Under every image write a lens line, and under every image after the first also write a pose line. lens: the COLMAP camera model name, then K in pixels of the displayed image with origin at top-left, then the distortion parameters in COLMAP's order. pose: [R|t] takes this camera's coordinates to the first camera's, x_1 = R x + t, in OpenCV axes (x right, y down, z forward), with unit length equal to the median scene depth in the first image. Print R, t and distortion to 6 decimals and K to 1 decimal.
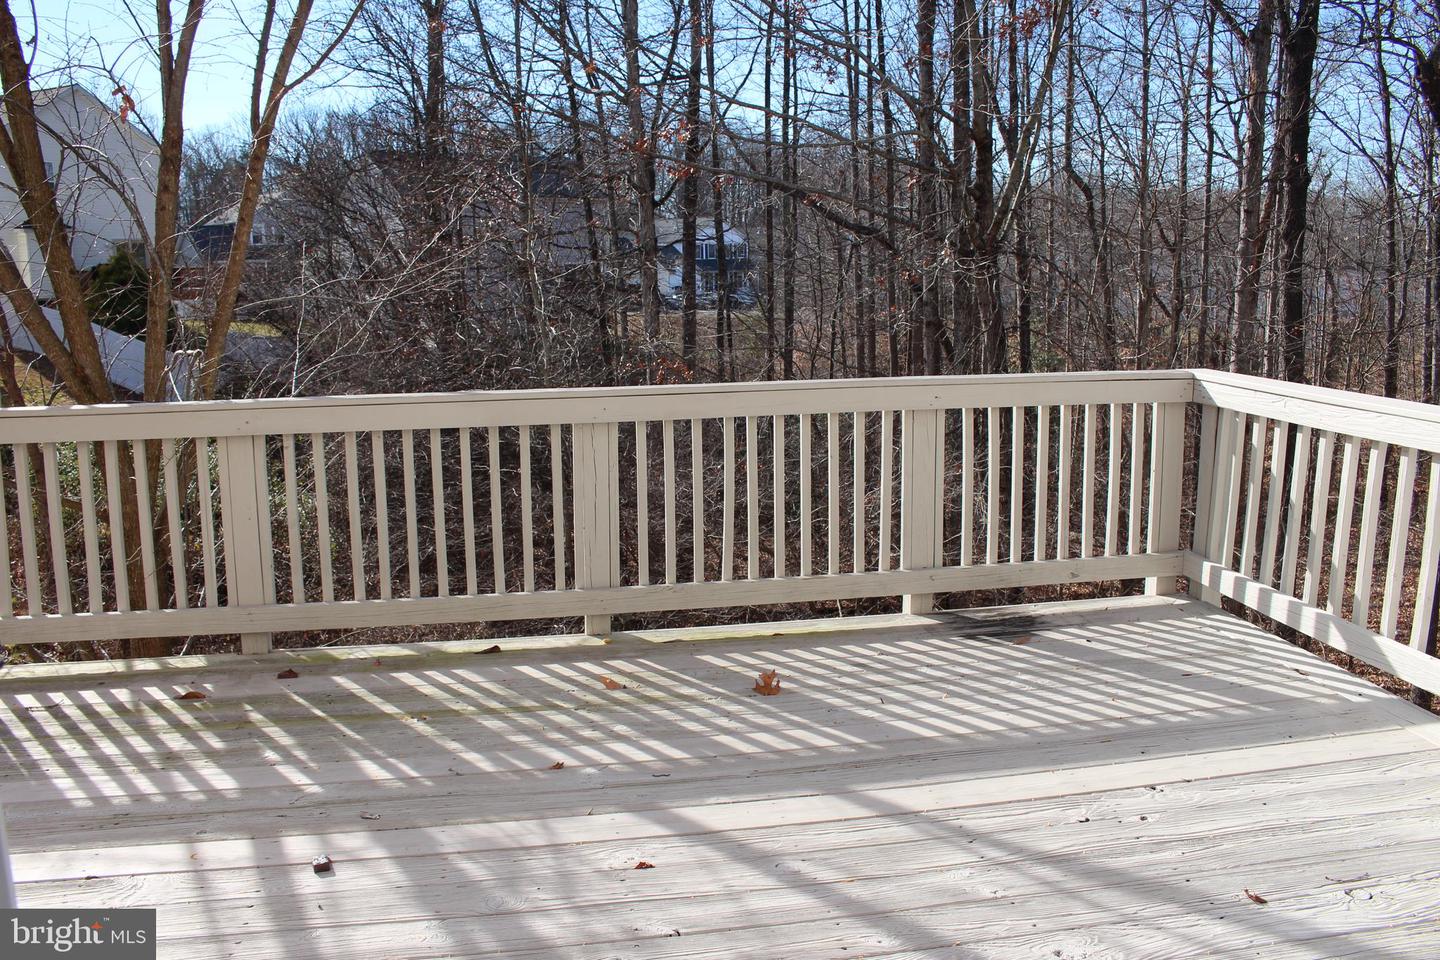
lens RADIAL K [[1177.7, 0, 716.7], [0, 1177.7, 477.1], [0, 0, 1]] dist [-0.169346, 0.144654]
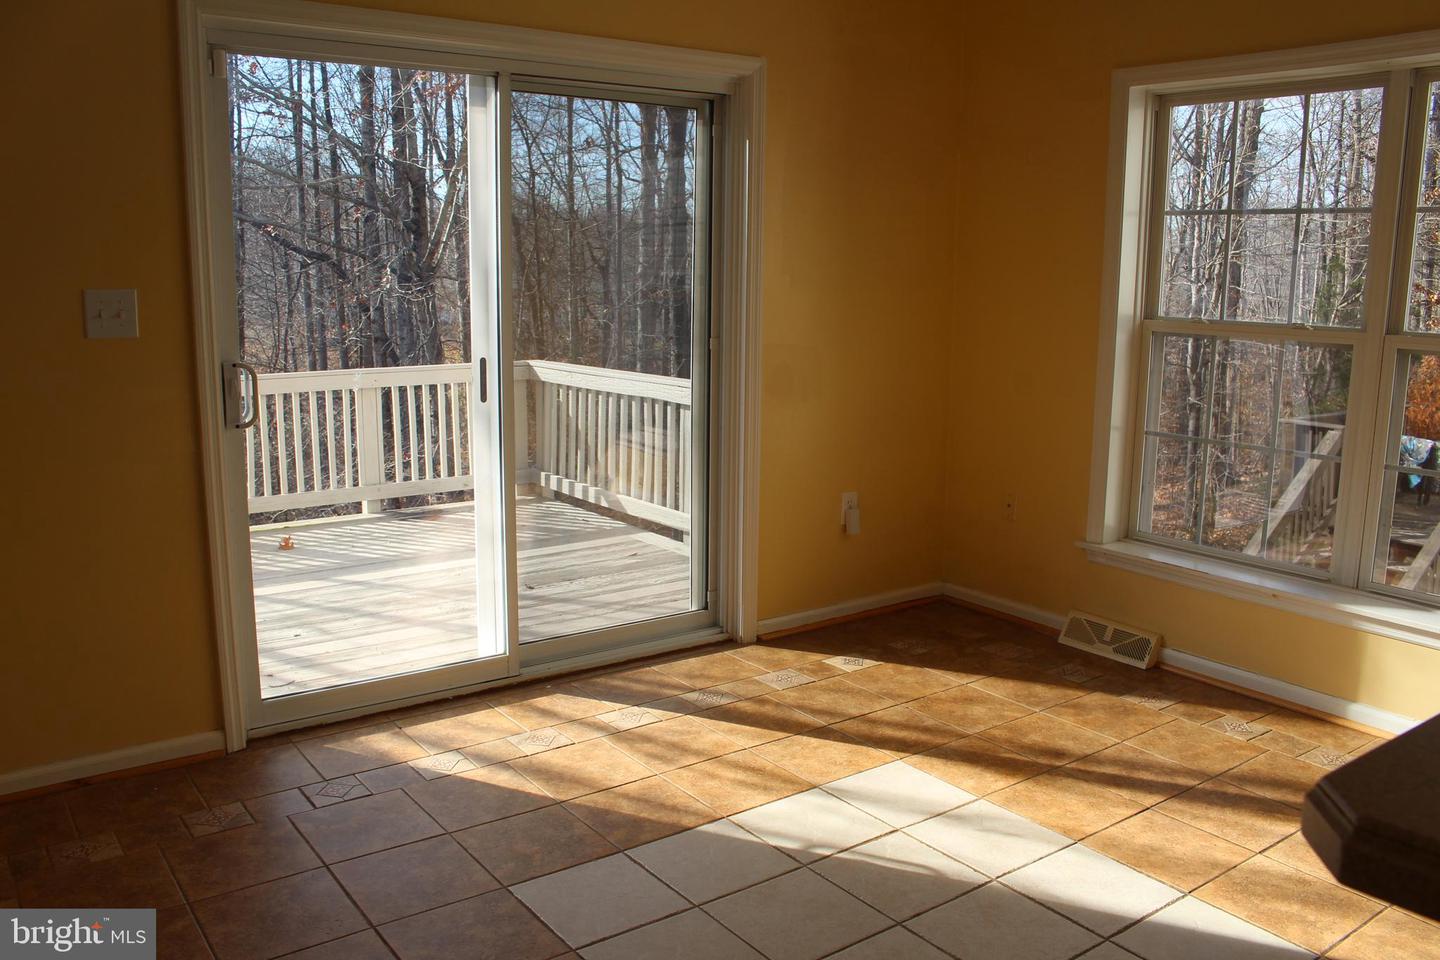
lens RADIAL K [[1177.7, 0, 716.7], [0, 1177.7, 477.1], [0, 0, 1]] dist [-0.169346, 0.144654]
pose [[0.896717, -0.056448, 0.438990, -0.105509], [0.062197, 0.998063, 0.001287, 0.093316], [-0.438212, 0.026150, 0.898491, -0.669552]]
